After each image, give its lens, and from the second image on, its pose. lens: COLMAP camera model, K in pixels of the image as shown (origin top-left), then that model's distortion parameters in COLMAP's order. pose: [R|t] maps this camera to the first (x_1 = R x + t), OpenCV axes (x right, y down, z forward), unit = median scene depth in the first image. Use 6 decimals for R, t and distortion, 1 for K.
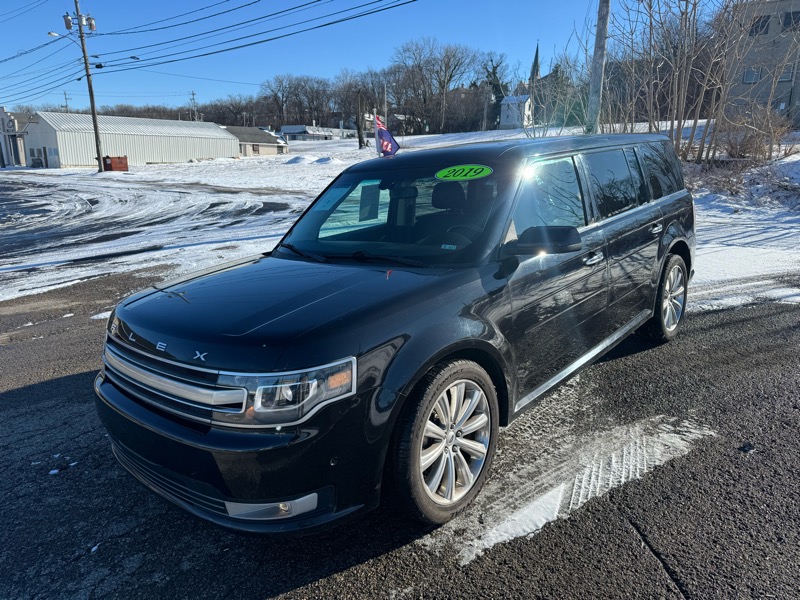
lens RADIAL K [[561.7, 0, 400.8], [0, 561.7, 296.9], [0, 0, 1]] dist [0.027120, -0.026313]
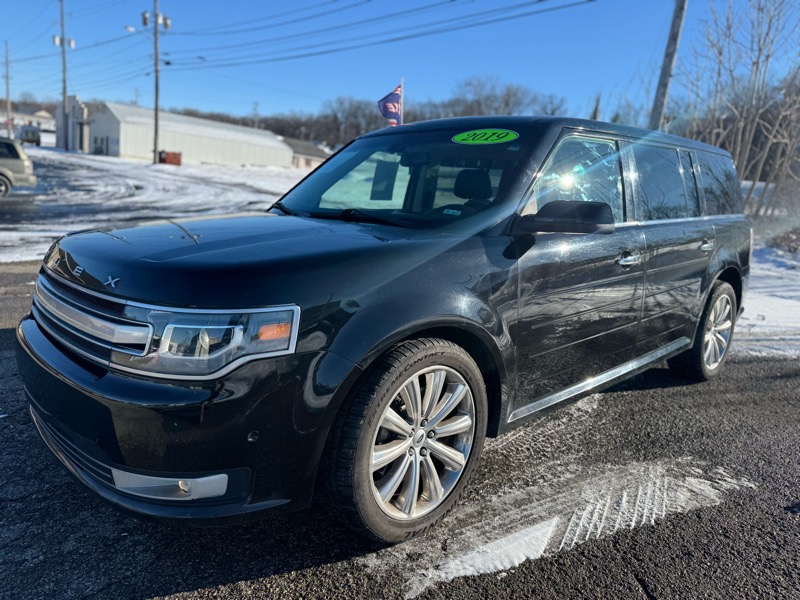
lens RADIAL K [[561.7, 0, 400.1], [0, 561.7, 300.3], [0, 0, 1]] dist [0.027120, -0.026313]
pose [[0.990229, 0.125237, -0.061340, 0.069200], [-0.127656, 0.991119, -0.037245, 0.073643], [0.056131, 0.044712, 0.997422, 0.154626]]
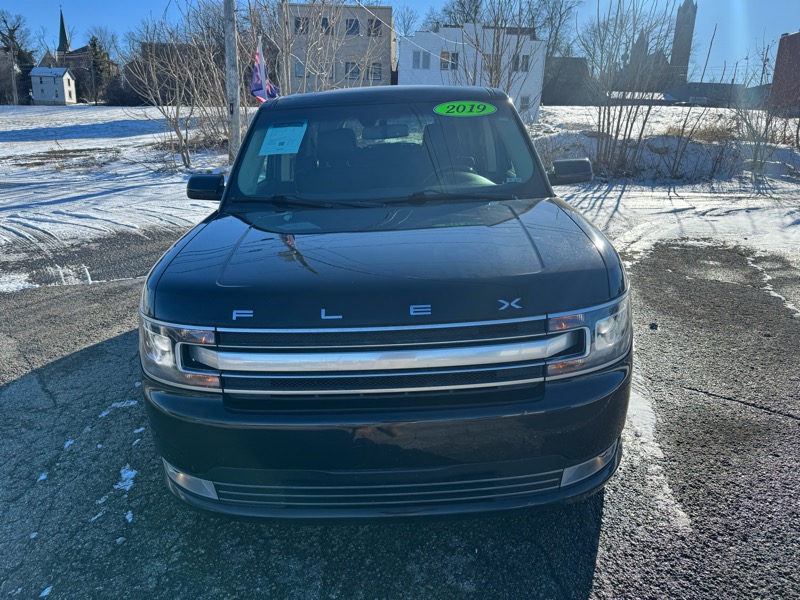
lens RADIAL K [[561.7, 0, 397.1], [0, 561.7, 299.8], [0, 0, 1]] dist [0.027120, -0.026313]
pose [[0.753242, -0.157925, 0.638503, -0.660169], [0.138895, 0.987048, 0.080278, 0.010359], [-0.642911, 0.028216, 0.765421, 0.344249]]
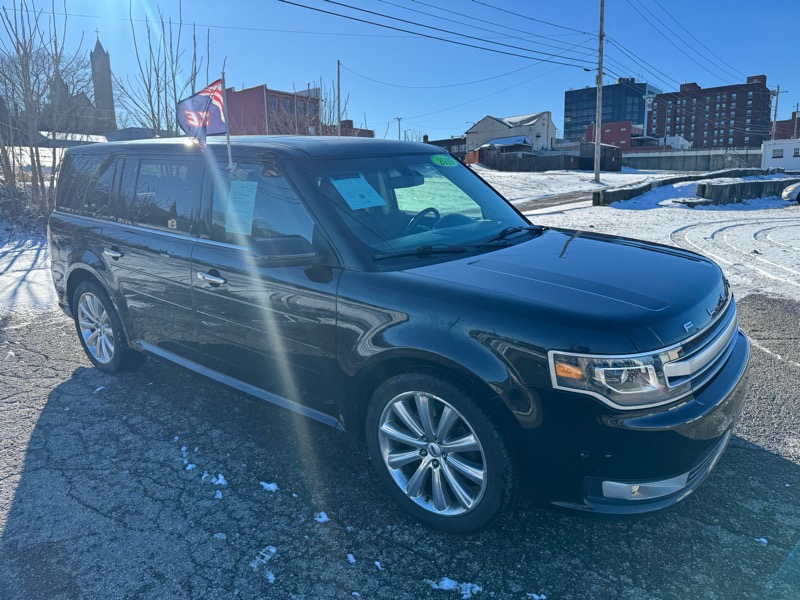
lens RADIAL K [[561.7, 0, 398.7], [0, 561.7, 299.1], [0, 0, 1]] dist [0.027120, -0.026313]
pose [[-0.049887, -0.190917, 0.980338, -1.071238], [0.255830, 0.946370, 0.197320, -0.206323], [-0.965434, 0.260644, 0.001631, 1.177433]]
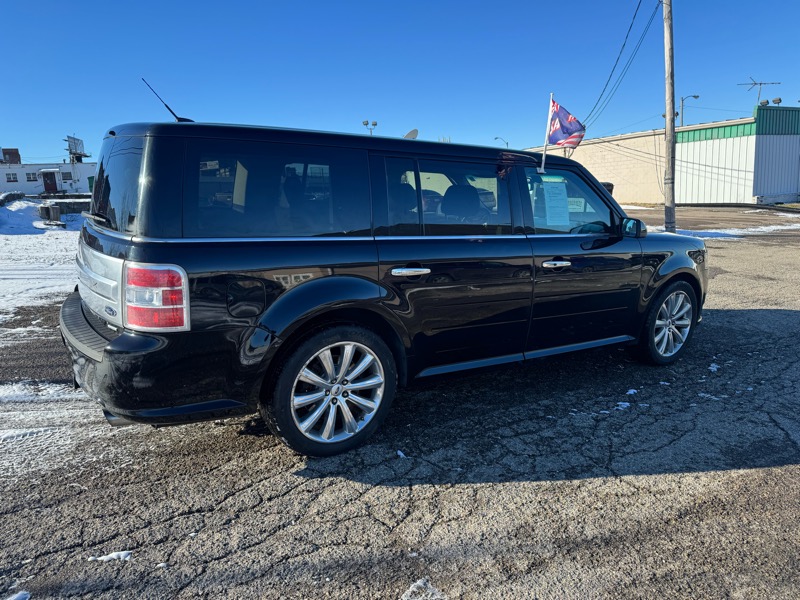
lens RADIAL K [[561.7, 0, 400.6], [0, 561.7, 299.3], [0, 0, 1]] dist [0.027120, -0.026313]
pose [[-0.964356, -0.016445, 0.264097, -0.077352], [0.095993, 0.908334, 0.407081, -0.569612], [-0.246583, 0.417922, -0.874379, 2.615396]]
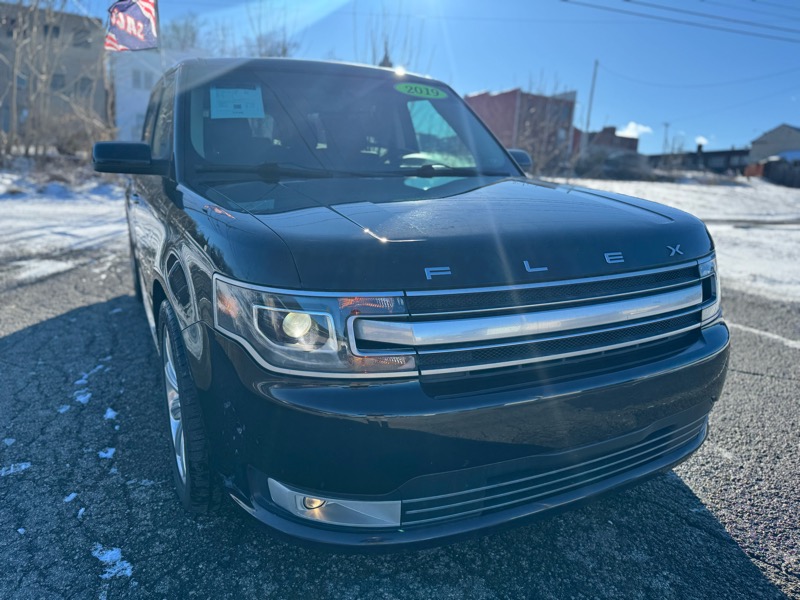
lens RADIAL K [[561.7, 0, 403.8], [0, 561.7, 299.2], [0, 0, 1]] dist [0.027120, -0.026313]
pose [[0.369235, -0.156430, 0.916076, -0.827754], [0.171076, 0.980327, 0.098447, 0.021028], [-0.913454, 0.120369, 0.388733, 0.714611]]
